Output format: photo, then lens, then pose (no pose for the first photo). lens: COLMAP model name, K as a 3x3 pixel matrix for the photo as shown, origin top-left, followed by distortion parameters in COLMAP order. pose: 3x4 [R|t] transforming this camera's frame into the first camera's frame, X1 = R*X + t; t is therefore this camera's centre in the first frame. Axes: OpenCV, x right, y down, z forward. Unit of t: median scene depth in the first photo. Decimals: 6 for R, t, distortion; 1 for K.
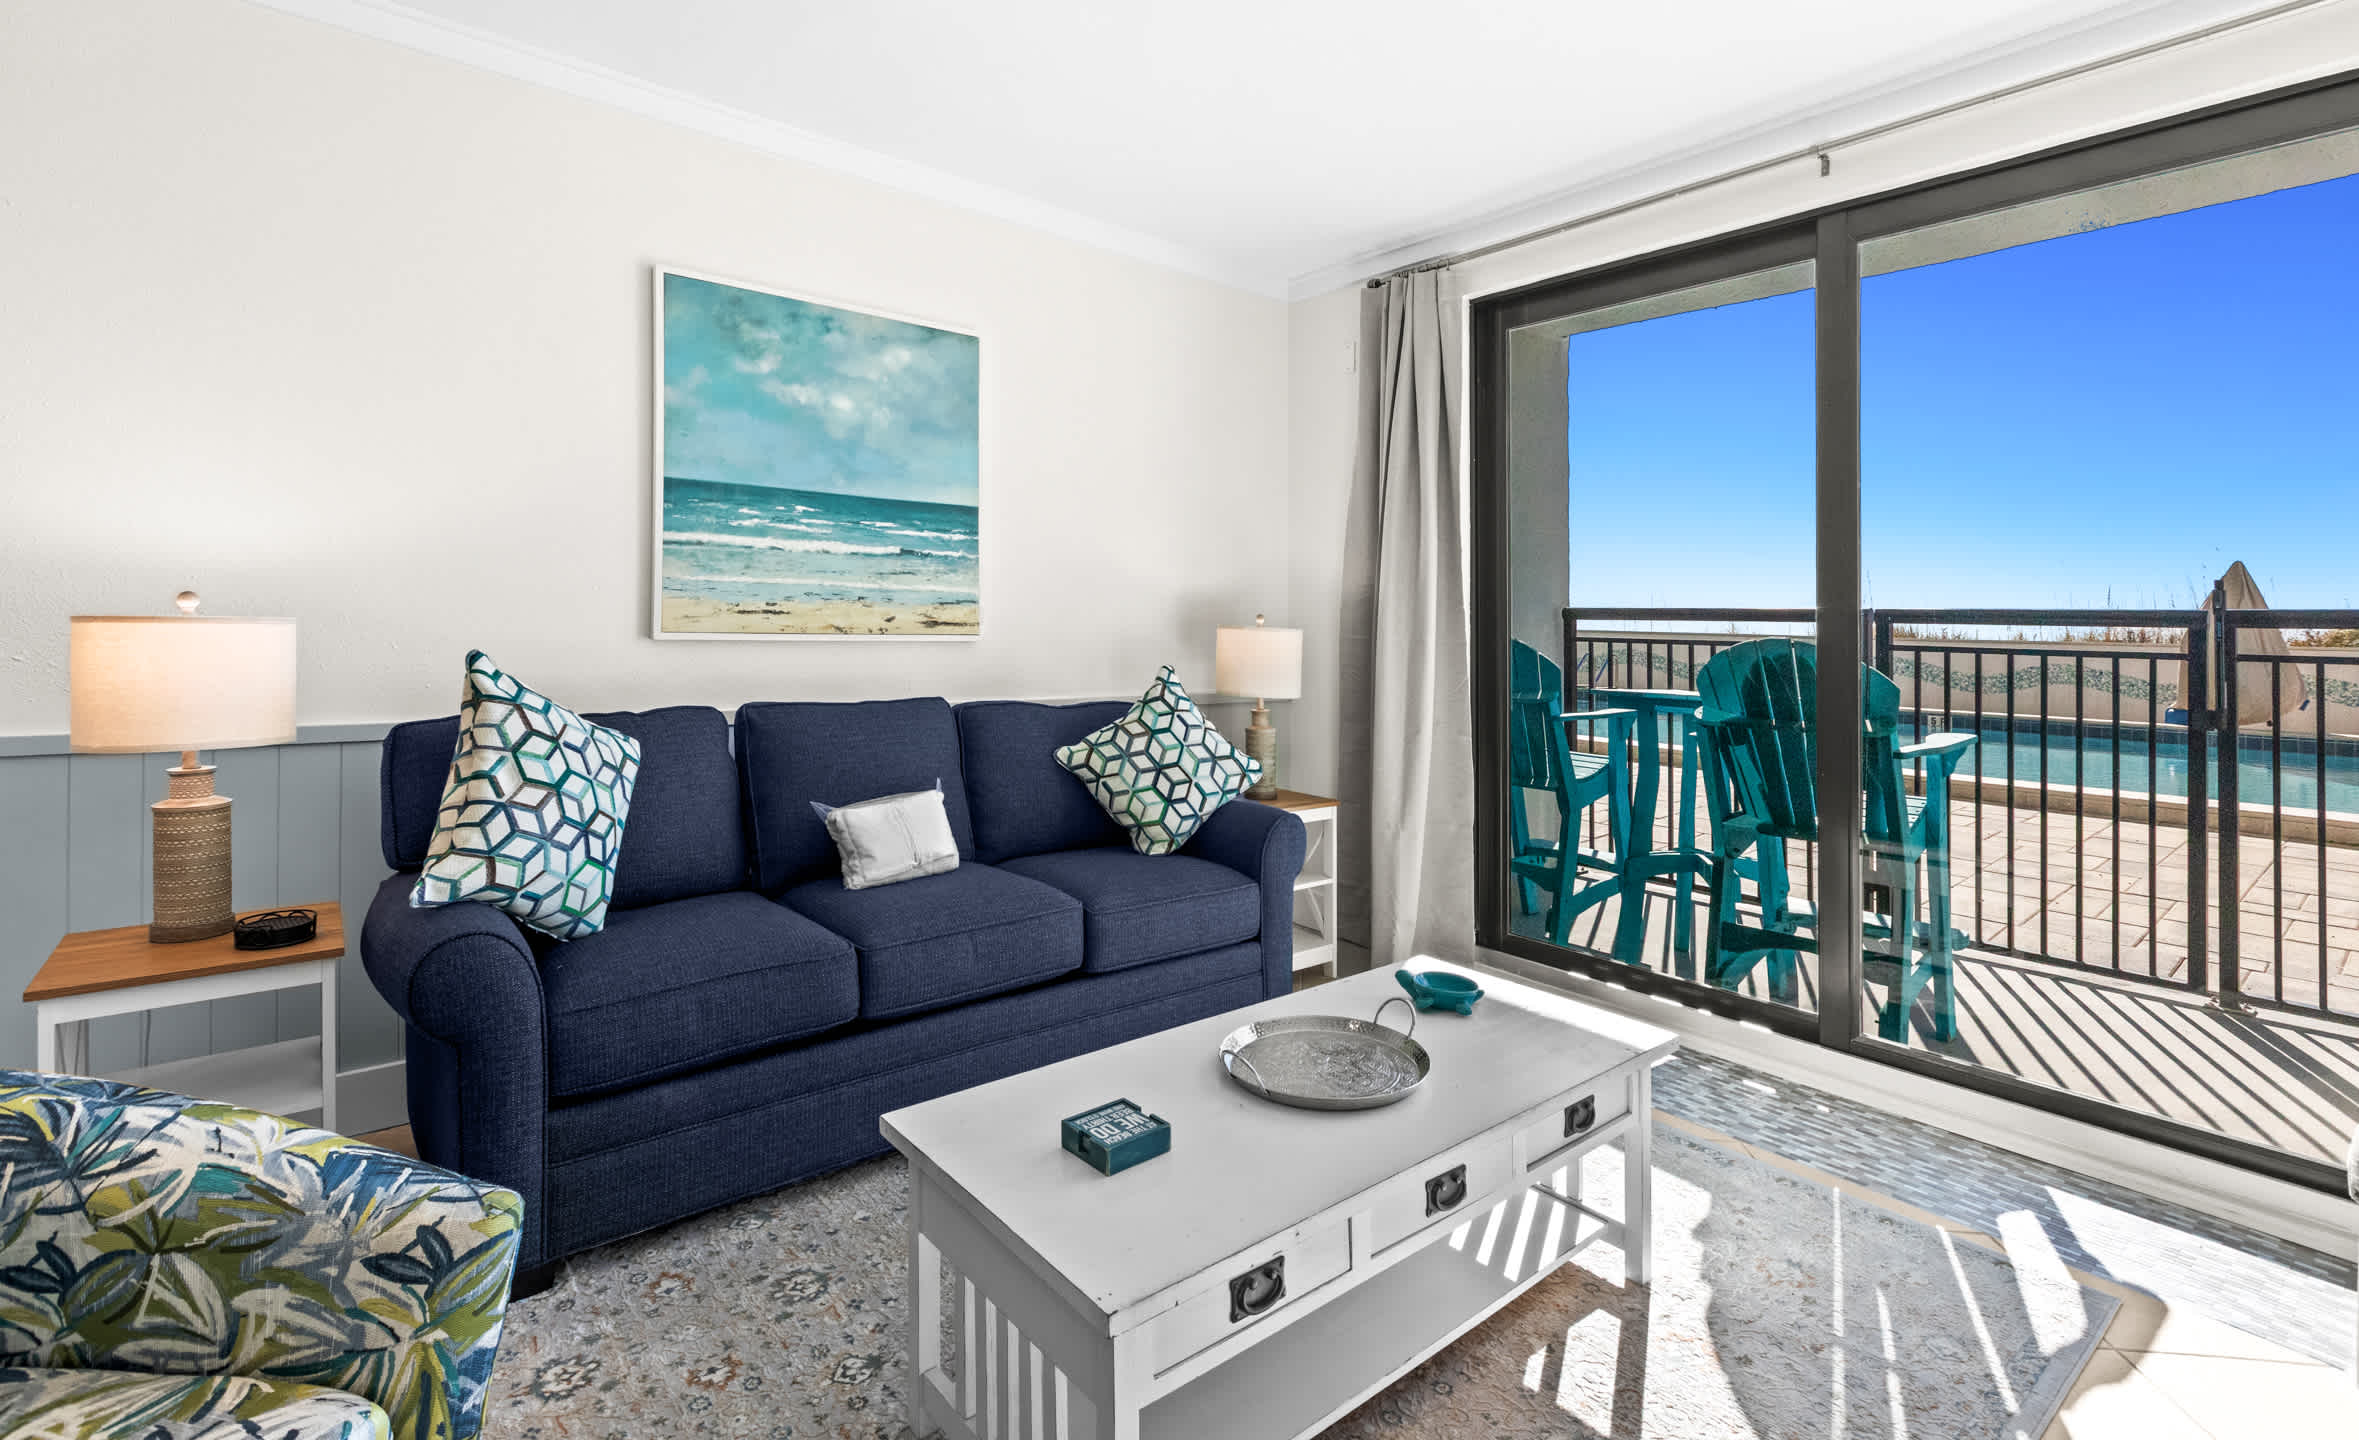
lens RADIAL K [[1101.2, 0, 1235.7], [0, 1101.2, 589.6], [0, 0, 1]] dist [-0.002347, 0.000207]
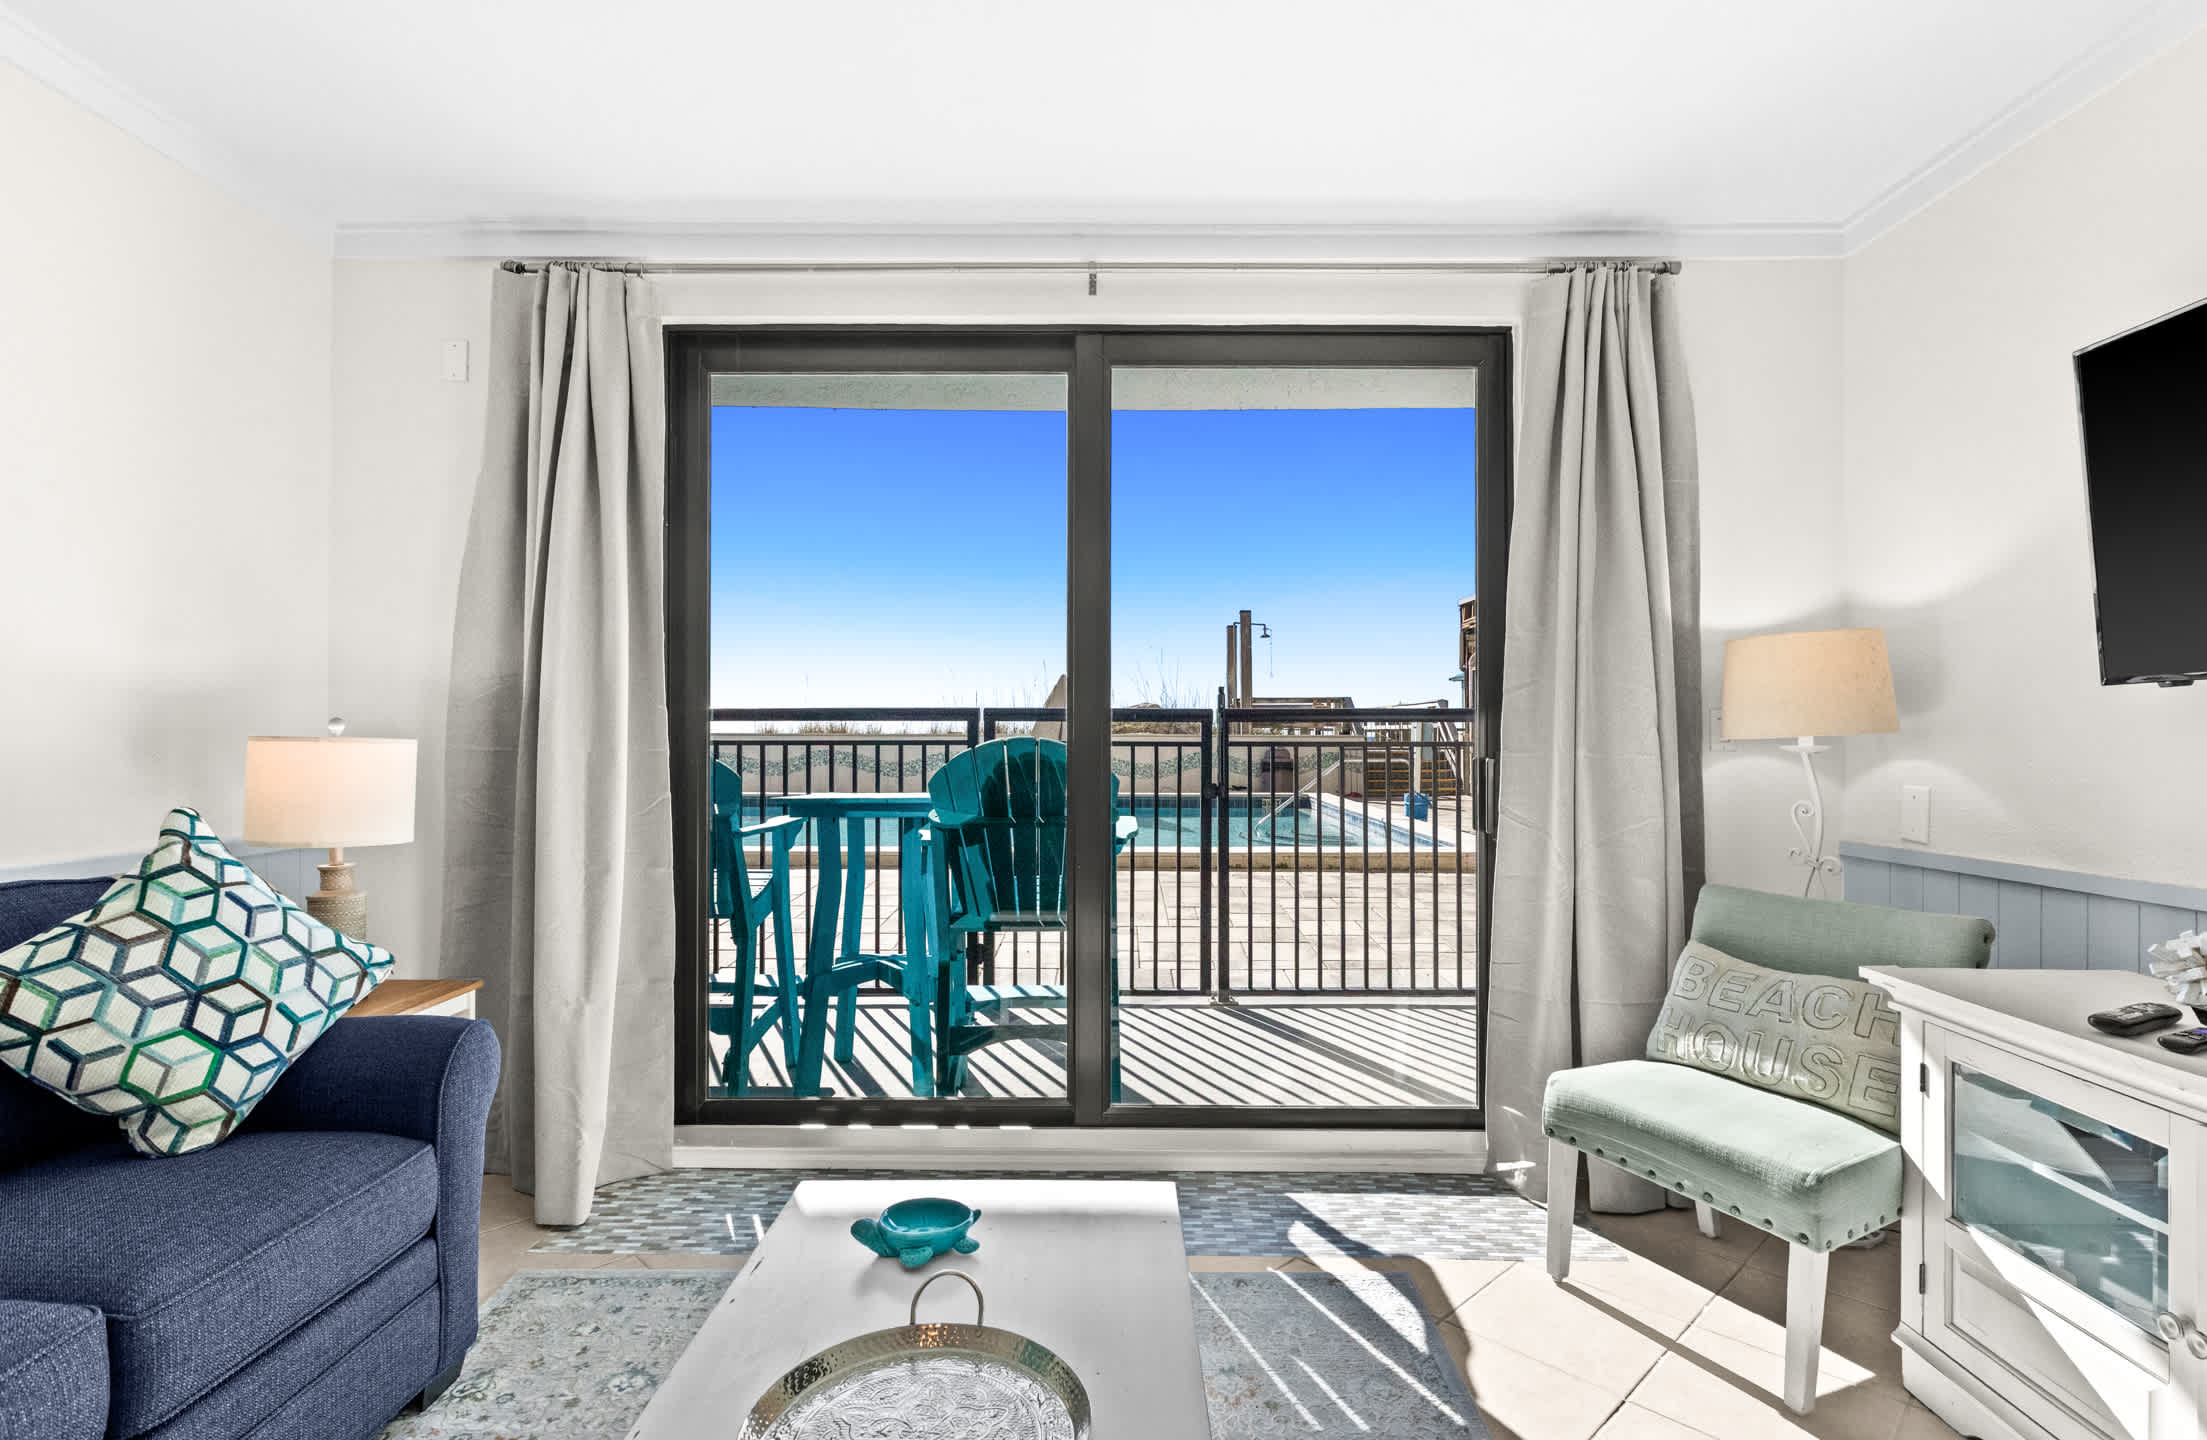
lens RADIAL K [[1032.0, 0, 1152.1], [0, 1032.0, 694.2], [0, 0, 1]] dist [0.011279, -0.005724]
pose [[0.646861, 0.010291, 0.762538, -0.157165], [-0.012262, 0.999920, -0.003093, 0.005930], [-0.762509, -0.007350, 0.646936, 0.284785]]
